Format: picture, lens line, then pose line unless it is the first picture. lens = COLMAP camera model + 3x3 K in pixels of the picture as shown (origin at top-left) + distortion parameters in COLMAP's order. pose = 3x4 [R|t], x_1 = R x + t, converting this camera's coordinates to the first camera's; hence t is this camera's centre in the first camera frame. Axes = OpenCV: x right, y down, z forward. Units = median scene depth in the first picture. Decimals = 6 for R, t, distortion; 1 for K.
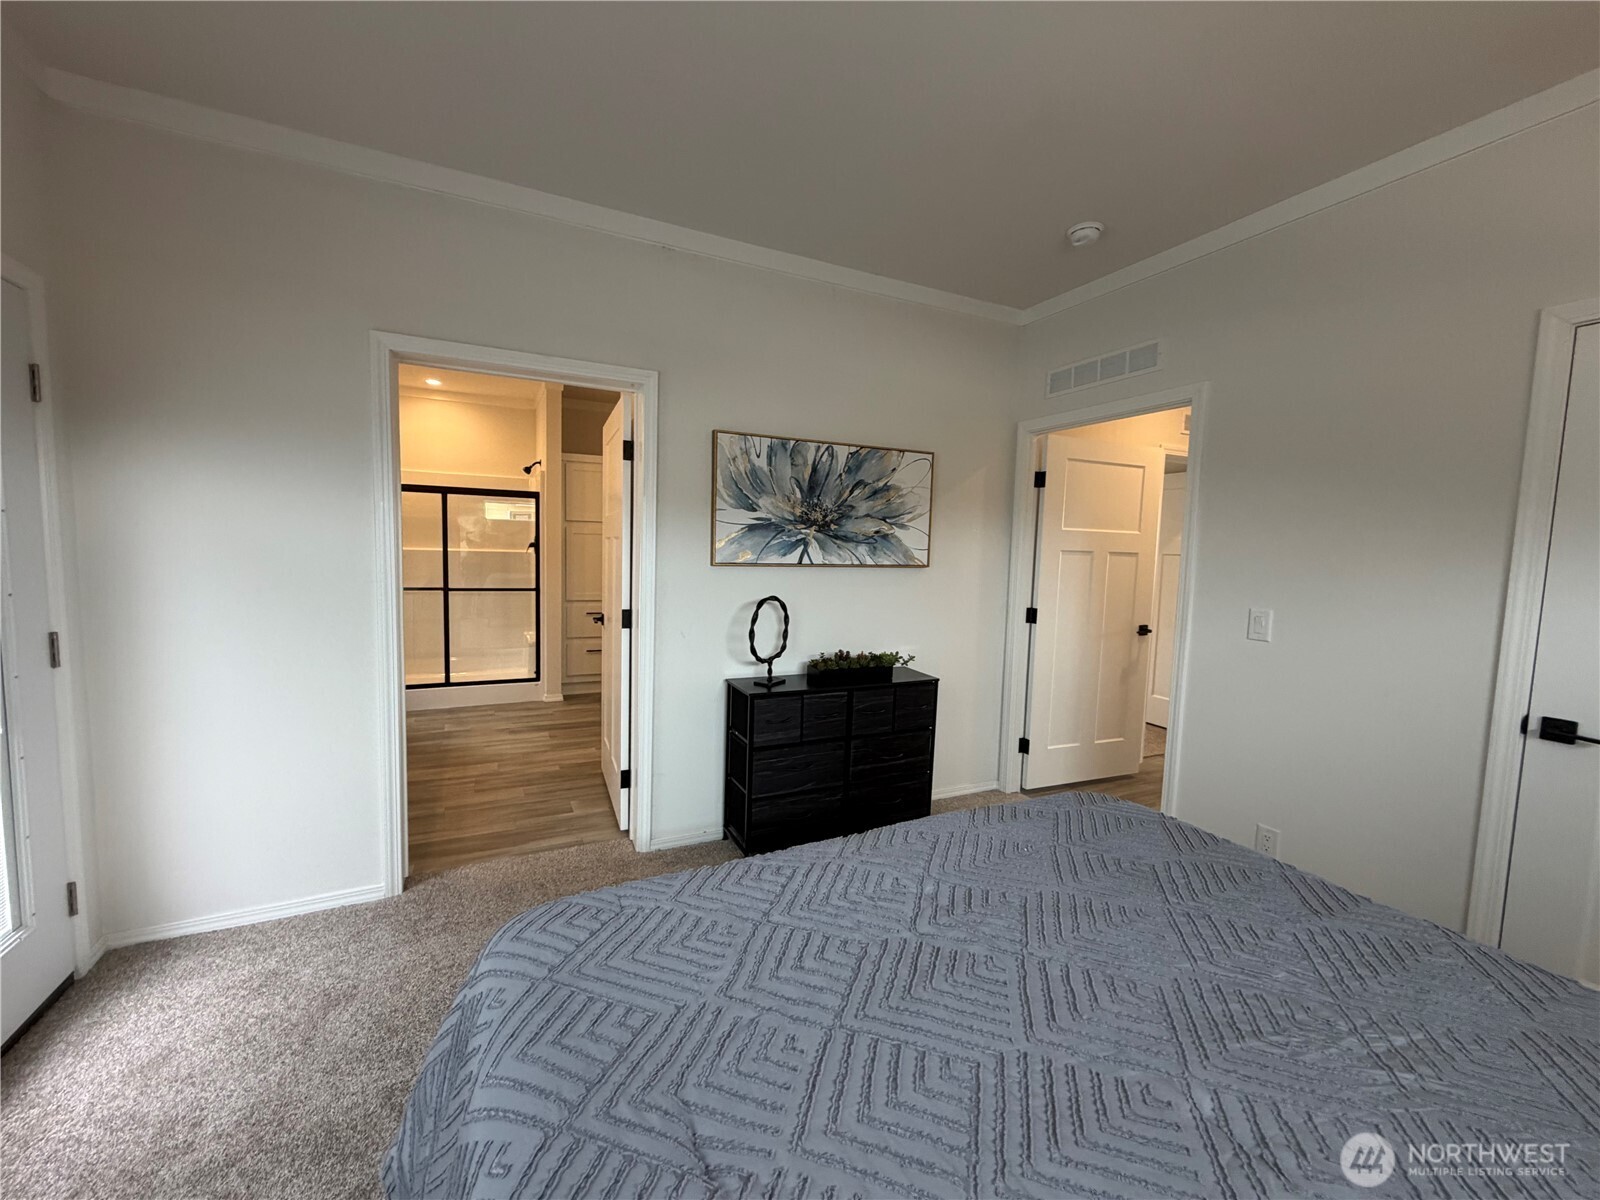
lens RADIAL K [[637.5, 0, 790.0], [0, 637.5, 597.2], [0, 0, 1]] dist [0.007443, -0.000680]
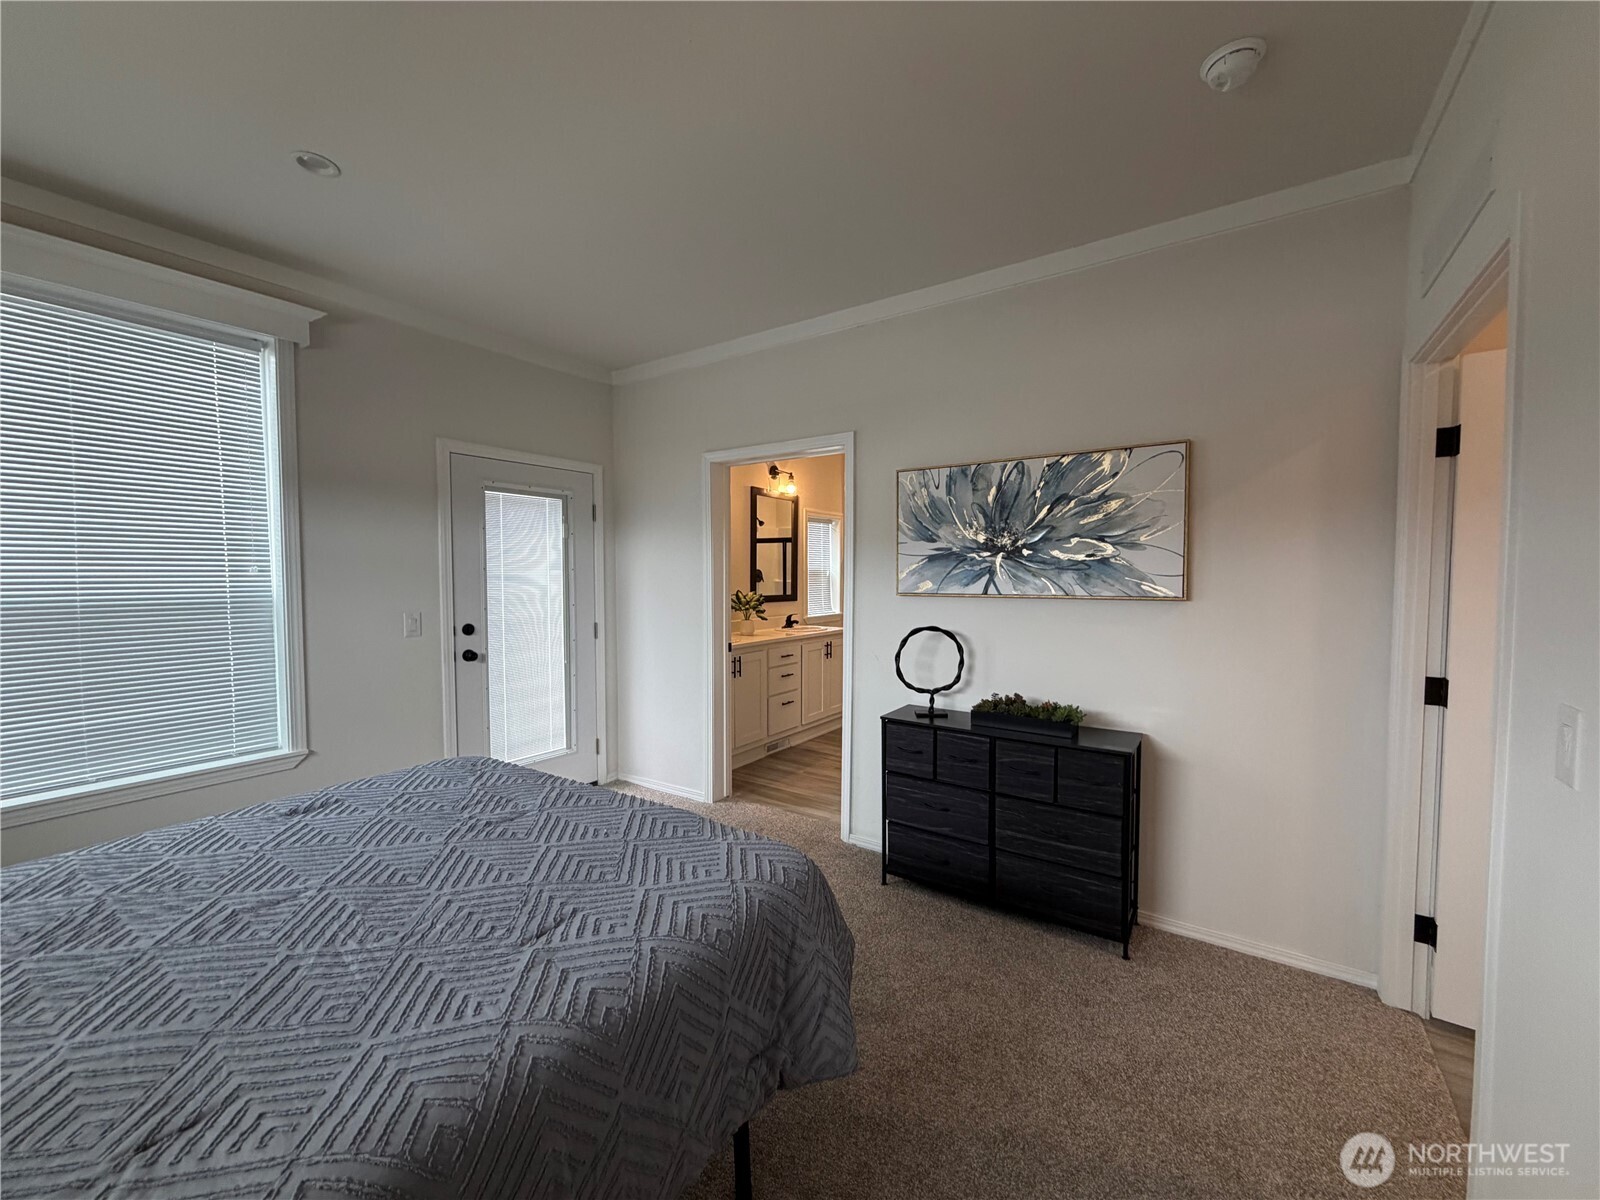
lens RADIAL K [[637.5, 0, 796.8], [0, 637.5, 598.0], [0, 0, 1]] dist [0.007443, -0.000680]
pose [[0.503189, 0.008481, -0.864135, 0.681555], [-0.052221, 0.998423, -0.020609, -0.013468], [0.862597, 0.055496, 0.502839, 0.297611]]
